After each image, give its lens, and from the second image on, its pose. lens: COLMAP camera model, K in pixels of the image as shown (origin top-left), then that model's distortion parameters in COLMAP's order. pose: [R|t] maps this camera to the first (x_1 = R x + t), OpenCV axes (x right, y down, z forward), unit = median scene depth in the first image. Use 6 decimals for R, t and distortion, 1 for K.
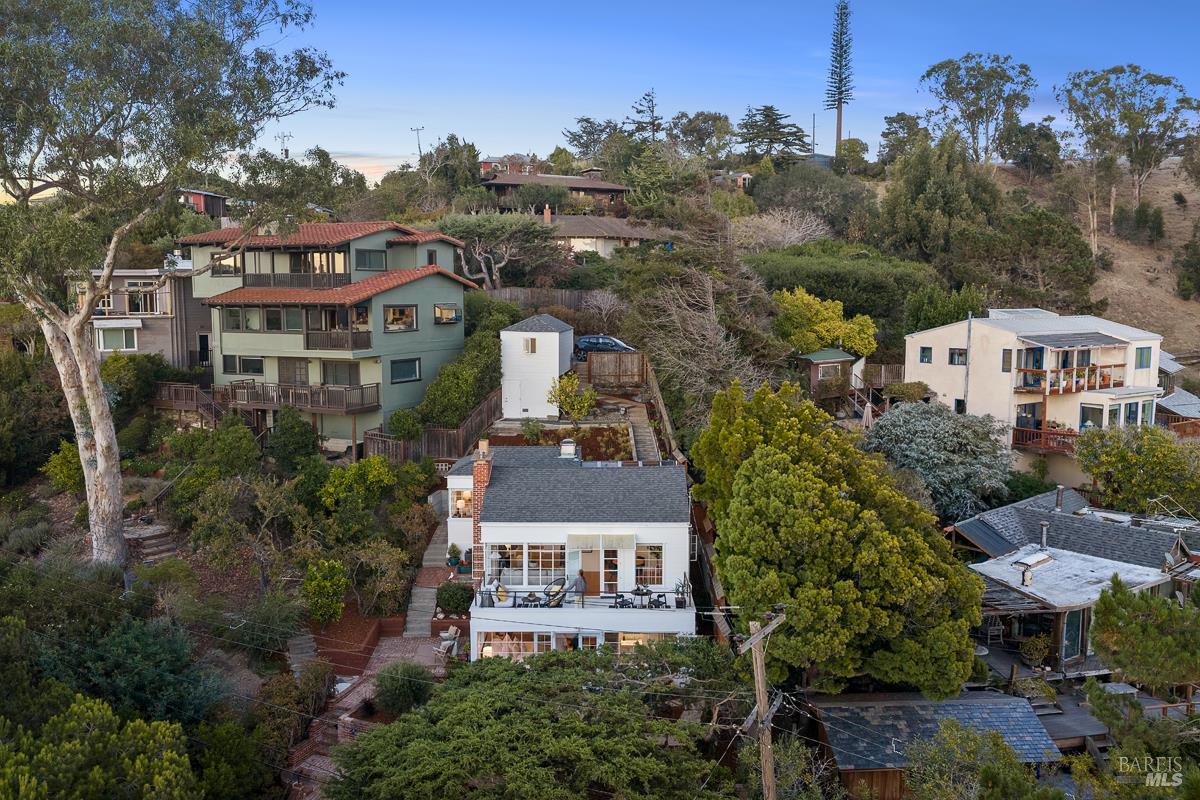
lens RADIAL K [[1016.1, 0, 600.7], [0, 1016.1, 390.9], [0, 0, 1]] dist [0.011793, -0.014710]
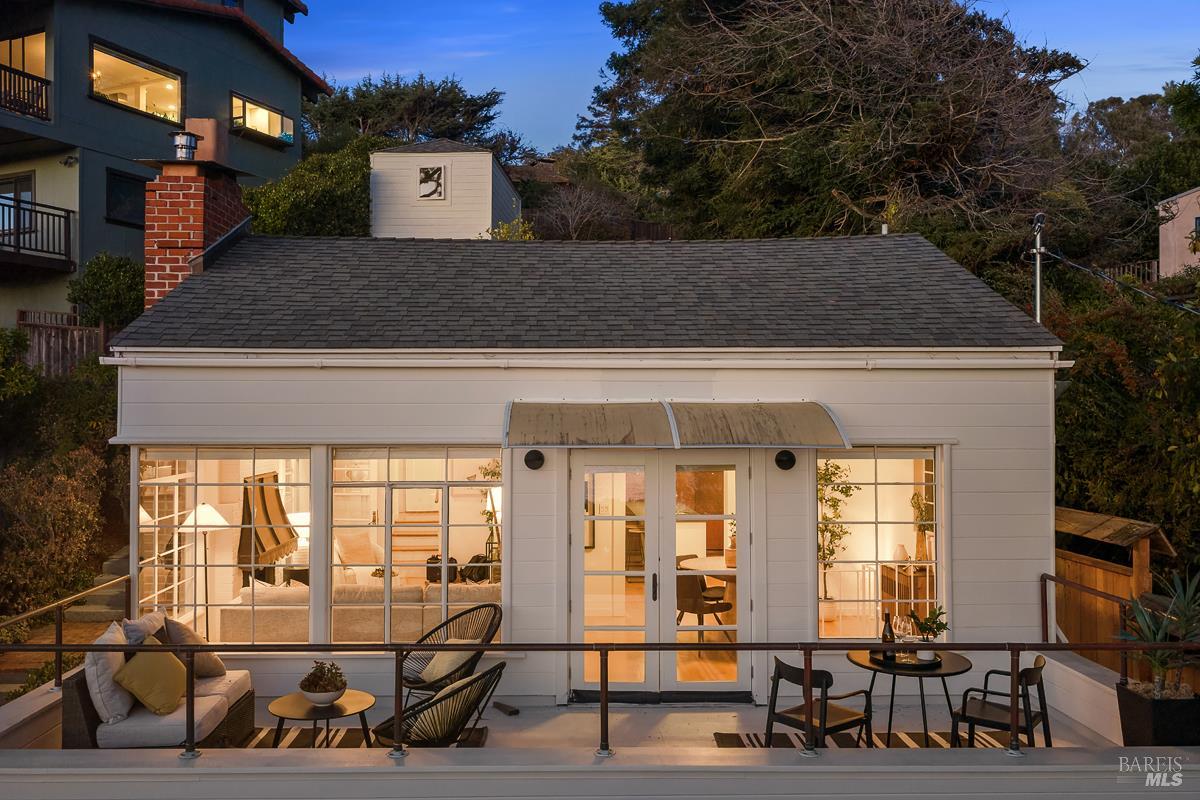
lens RADIAL K [[1005.8, 0, 559.1], [0, 1005.8, 401.1], [0, 0, 1]] dist [0.003811, -0.001761]
pose [[0.999785, 0.003939, 0.020367, -0.017919], [-0.001429, 0.992550, -0.121830, 0.114024], [-0.020696, 0.121775, 0.992342, 0.533497]]
